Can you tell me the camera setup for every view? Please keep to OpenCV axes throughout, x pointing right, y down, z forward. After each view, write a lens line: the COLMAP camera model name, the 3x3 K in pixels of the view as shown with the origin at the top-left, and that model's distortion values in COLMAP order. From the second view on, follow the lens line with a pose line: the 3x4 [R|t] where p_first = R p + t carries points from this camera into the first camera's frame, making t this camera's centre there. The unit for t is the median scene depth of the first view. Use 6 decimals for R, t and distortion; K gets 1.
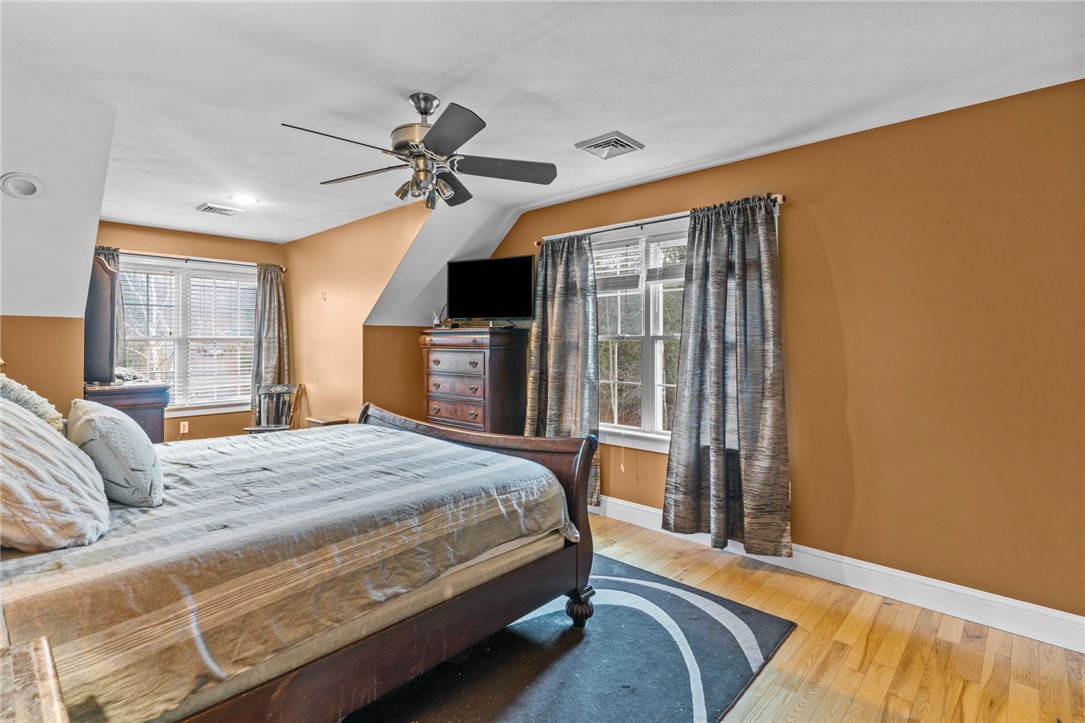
lens RADIAL K [[520.5, 0, 539.5], [0, 520.5, 344.6], [0, 0, 1]] dist [0.000336, -0.000179]
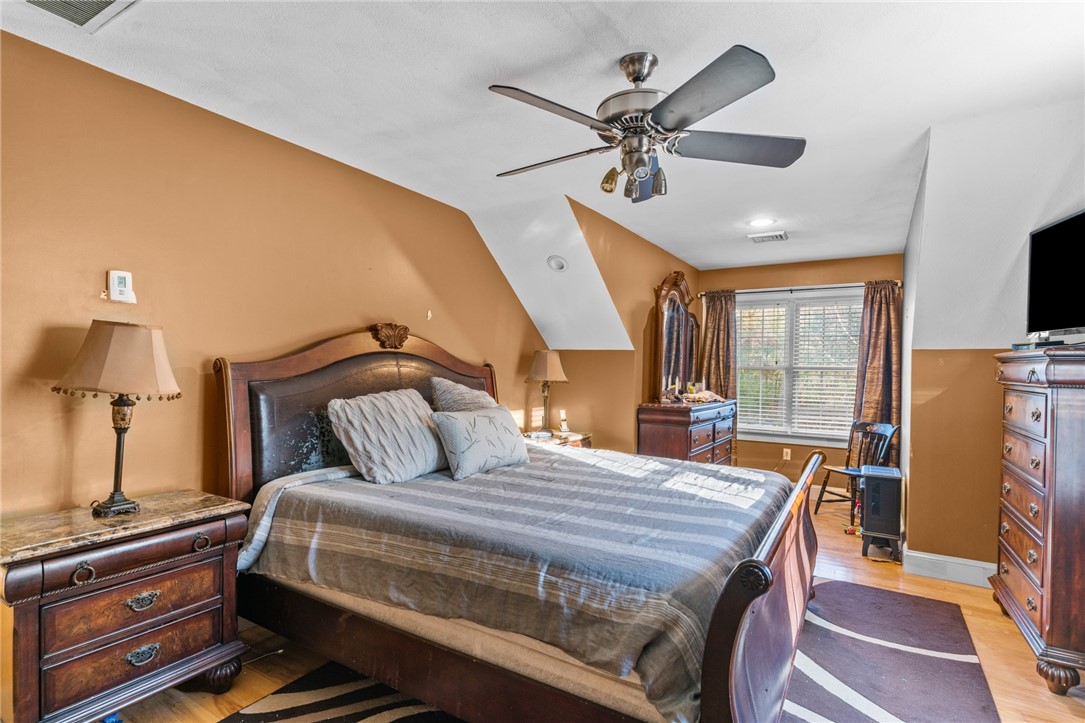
lens RADIAL K [[530.8, 0, 539.8], [0, 530.8, 372.8], [0, 0, 1]] dist [-0.000328, -0.000022]
pose [[0.201703, 0.013671, -0.979351, 0.283194], [-0.022004, 0.999713, 0.009423, -0.000830], [0.979200, 0.019649, 0.201946, 0.360584]]
